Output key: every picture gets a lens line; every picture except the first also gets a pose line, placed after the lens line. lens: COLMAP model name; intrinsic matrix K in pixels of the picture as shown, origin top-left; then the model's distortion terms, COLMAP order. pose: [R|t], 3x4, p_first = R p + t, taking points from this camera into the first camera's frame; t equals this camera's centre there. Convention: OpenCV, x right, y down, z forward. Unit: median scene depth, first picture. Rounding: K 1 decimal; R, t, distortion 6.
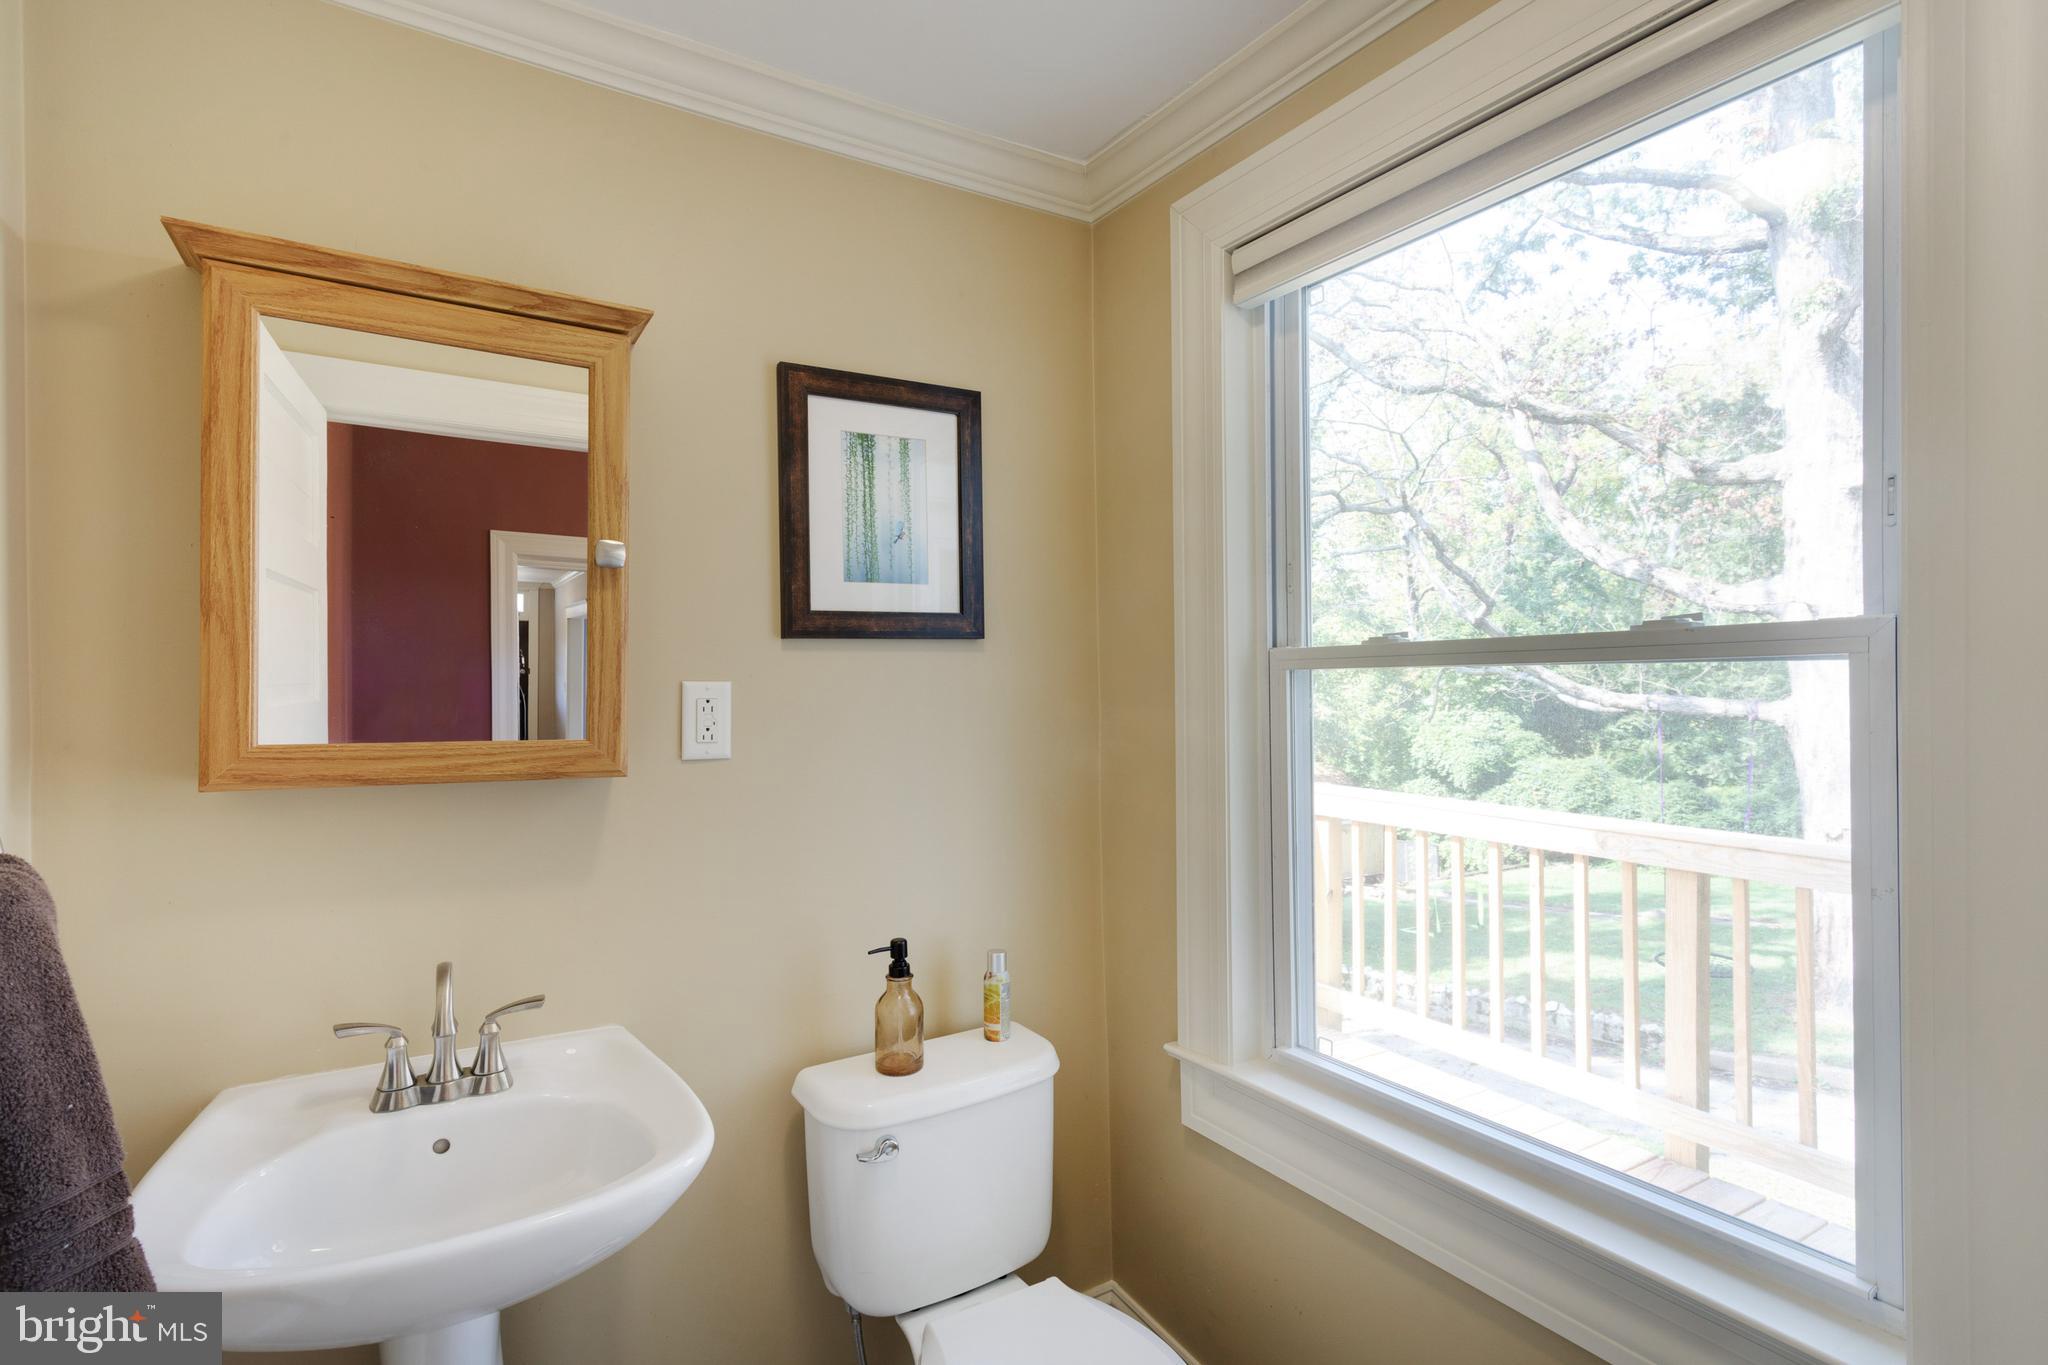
lens RADIAL K [[997.5, 0, 1016.1], [0, 997.5, 681.8], [0, 0, 1]] dist [-0.001641, 0.000685]
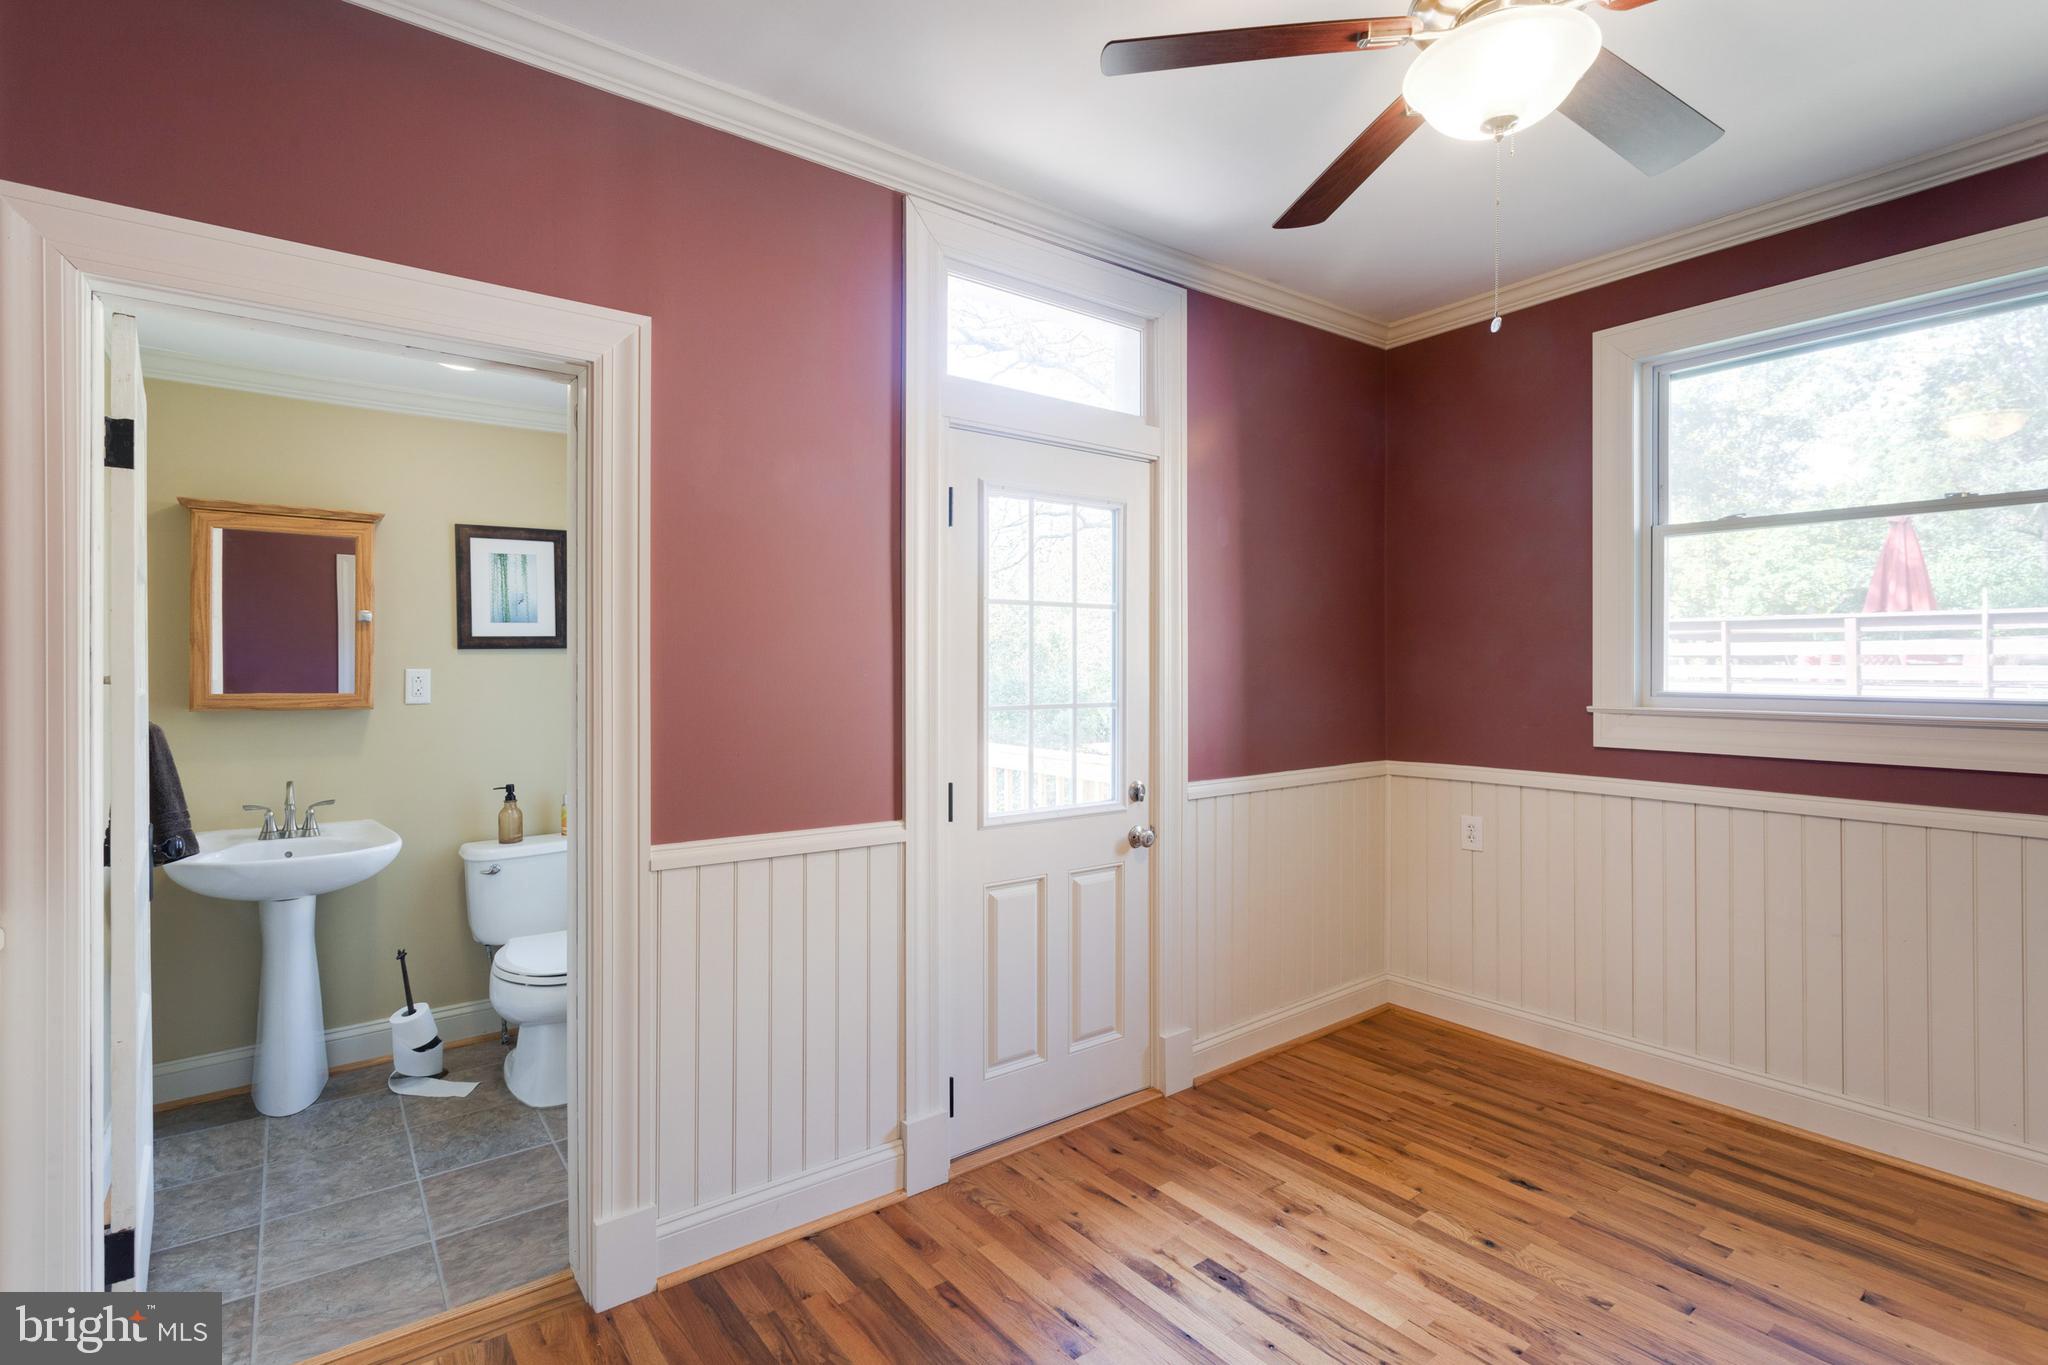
lens RADIAL K [[968.6, 0, 1015.2], [0, 968.6, 666.3], [0, 0, 1]] dist [-0.001585, -0.000192]
pose [[0.993886, 0.000513, 0.110411, 0.683602], [-0.000435, 1.000000, -0.000732, -0.004279], [-0.110411, 0.000680, 0.993886, -1.141315]]
